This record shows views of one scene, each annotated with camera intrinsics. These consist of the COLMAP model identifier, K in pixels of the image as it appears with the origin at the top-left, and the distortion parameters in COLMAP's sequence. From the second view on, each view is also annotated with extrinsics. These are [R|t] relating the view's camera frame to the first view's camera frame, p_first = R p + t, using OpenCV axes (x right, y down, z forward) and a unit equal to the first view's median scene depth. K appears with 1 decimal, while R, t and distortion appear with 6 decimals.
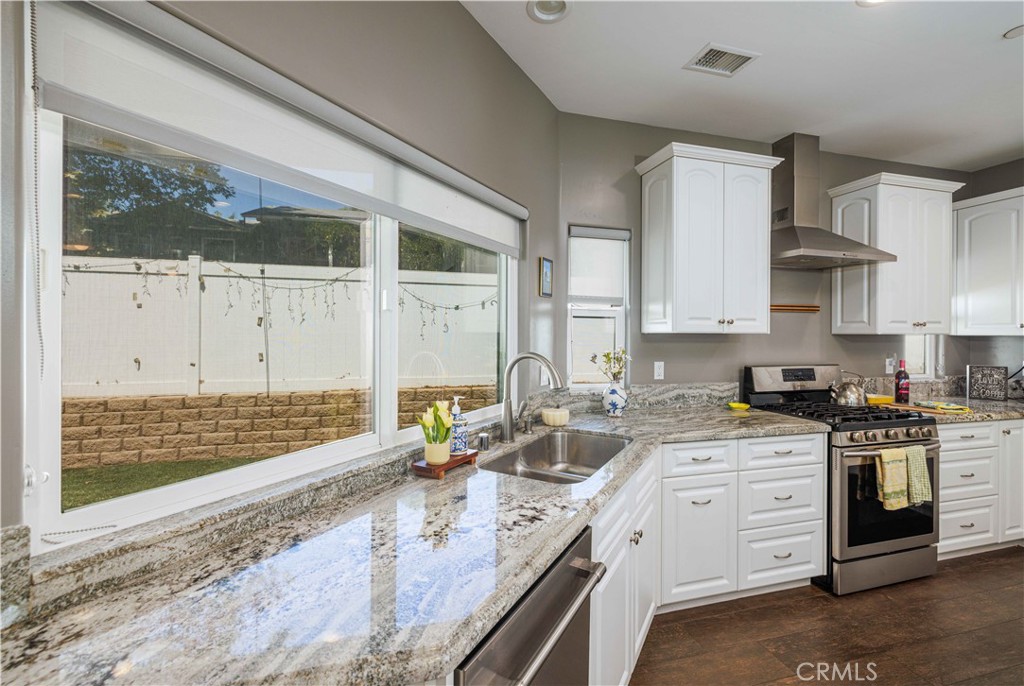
lens RADIAL K [[433.9, 0, 510.1], [0, 433.9, 332.0], [0, 0, 1]] dist [-0.001292, -0.000551]
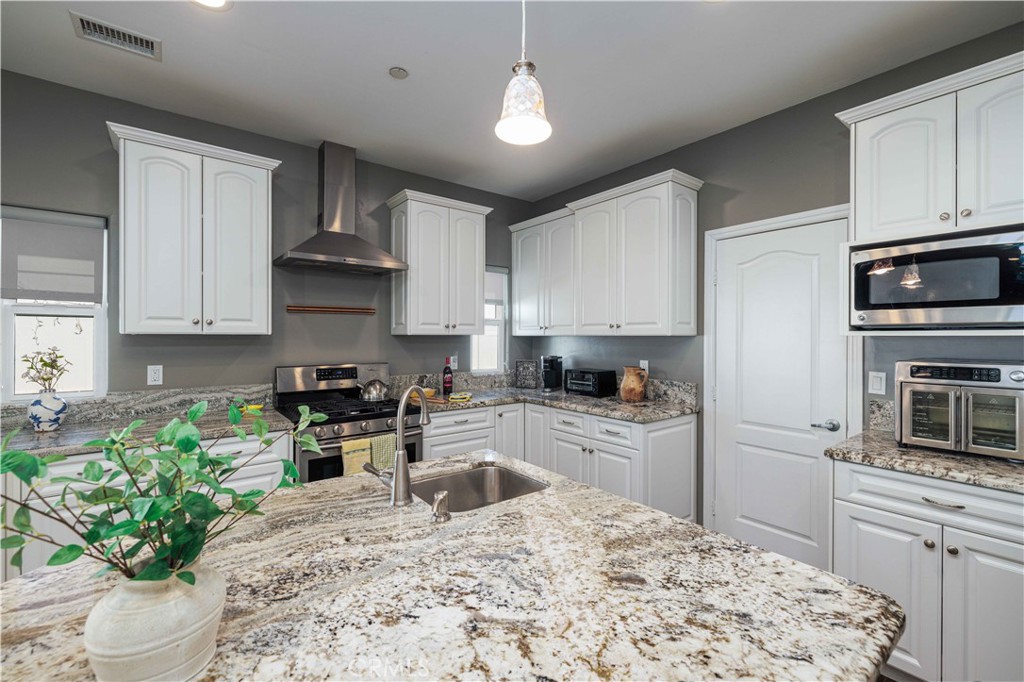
lens RADIAL K [[427.9, 0, 506.6], [0, 427.9, 338.1], [0, 0, 1]] dist [-0.001358, 0.000133]
pose [[0.923911, -0.004925, 0.382575, 0.672647], [0.002107, 0.999967, 0.007786, 0.004758], [-0.382601, -0.006388, 0.923891, -0.116180]]
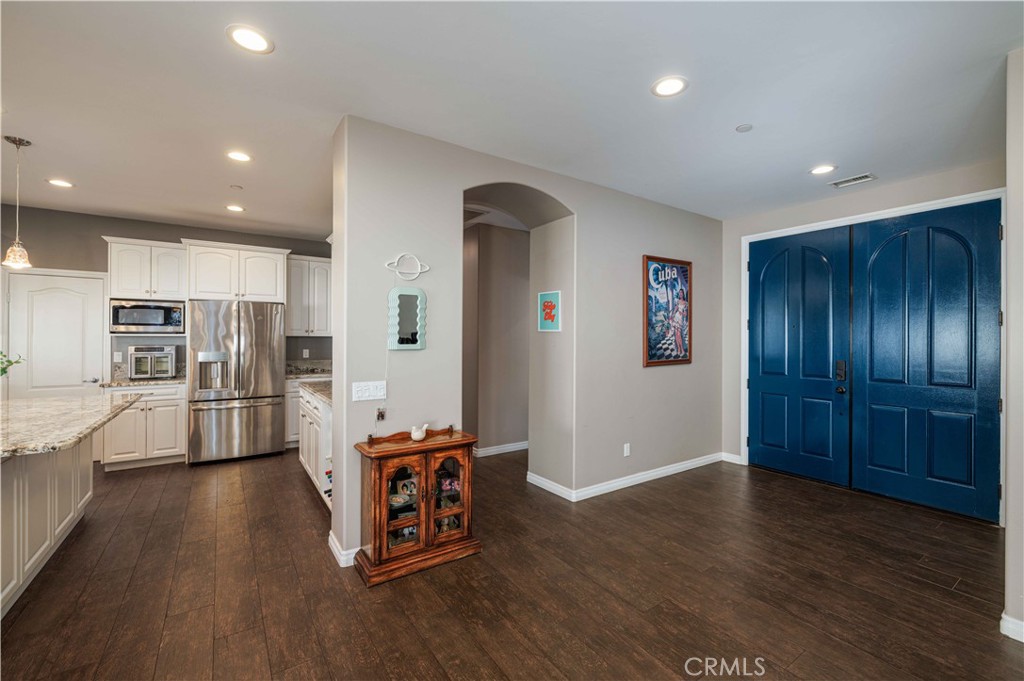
lens RADIAL K [[427.9, 0, 504.8], [0, 427.9, 341.4], [0, 0, 1]] dist [-0.001358, 0.000133]
pose [[-0.317422, -0.018884, 0.948096, -0.554926], [-0.008924, 0.999817, 0.016927, -0.011020], [-0.948242, -0.003088, -0.317533, -0.593466]]
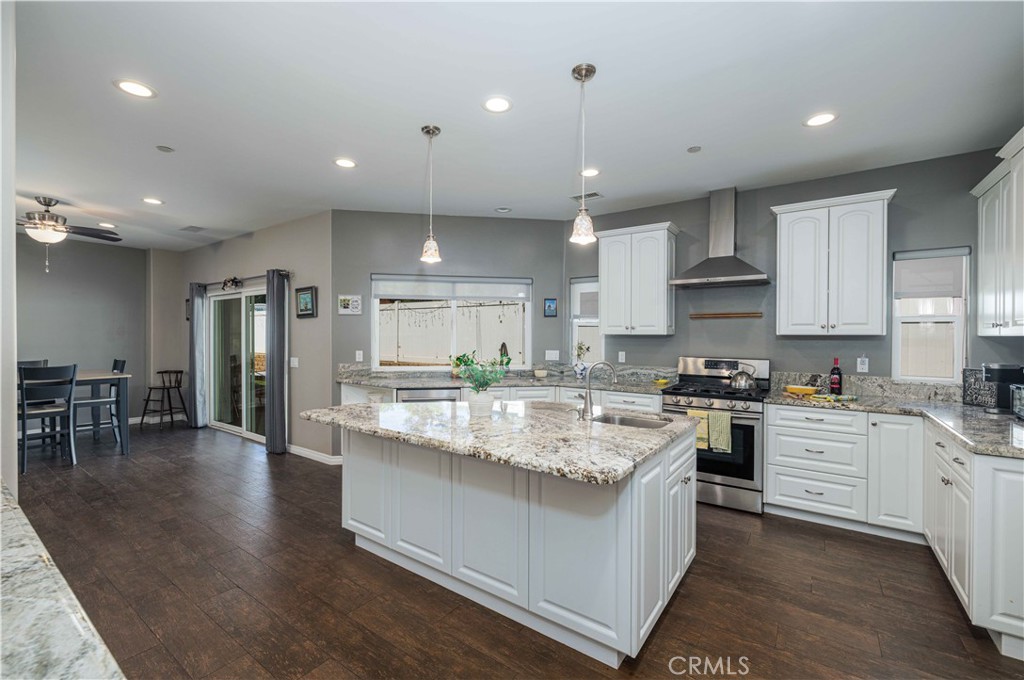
lens RADIAL K [[433.9, 0, 516.9], [0, 433.9, 338.7], [0, 0, 1]] dist [-0.001292, -0.000551]
pose [[0.641273, 0.003585, -0.767304, 1.348579], [0.002528, 0.999974, 0.006785, 0.005601], [0.767308, -0.006291, 0.641247, -0.382084]]
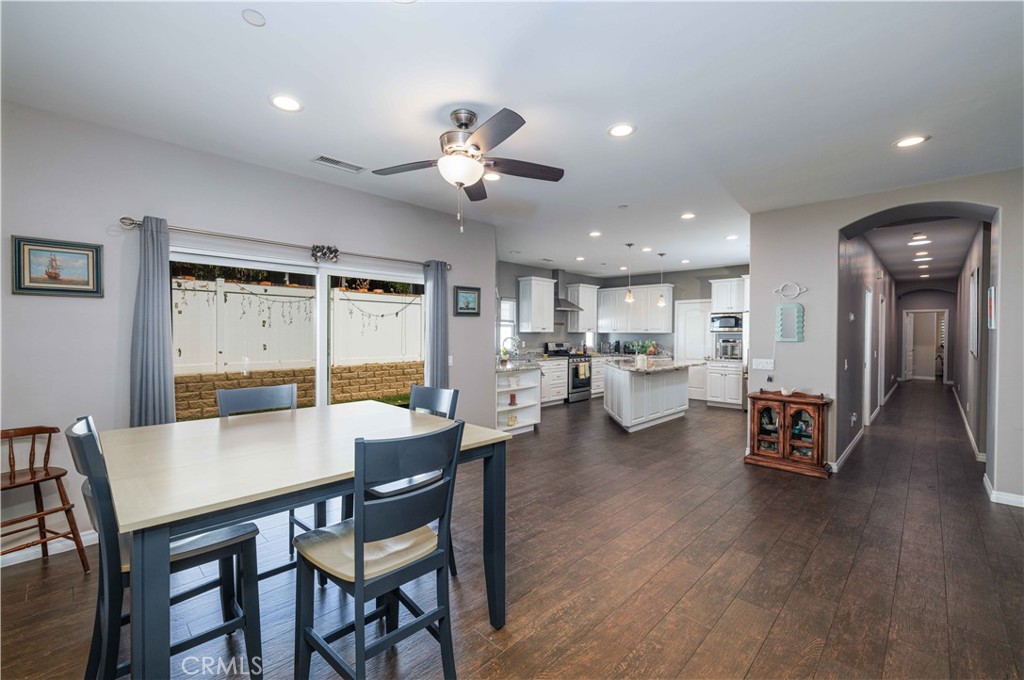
lens RADIAL K [[431.4, 0, 510.9], [0, 431.4, 336.9], [0, 0, 1]] dist [-0.005652, -0.000160]
pose [[0.857717, -0.004884, 0.514098, -1.279933], [-0.004486, 0.999846, 0.016984, -0.014094], [-0.514102, -0.016874, 0.857563, -1.544110]]
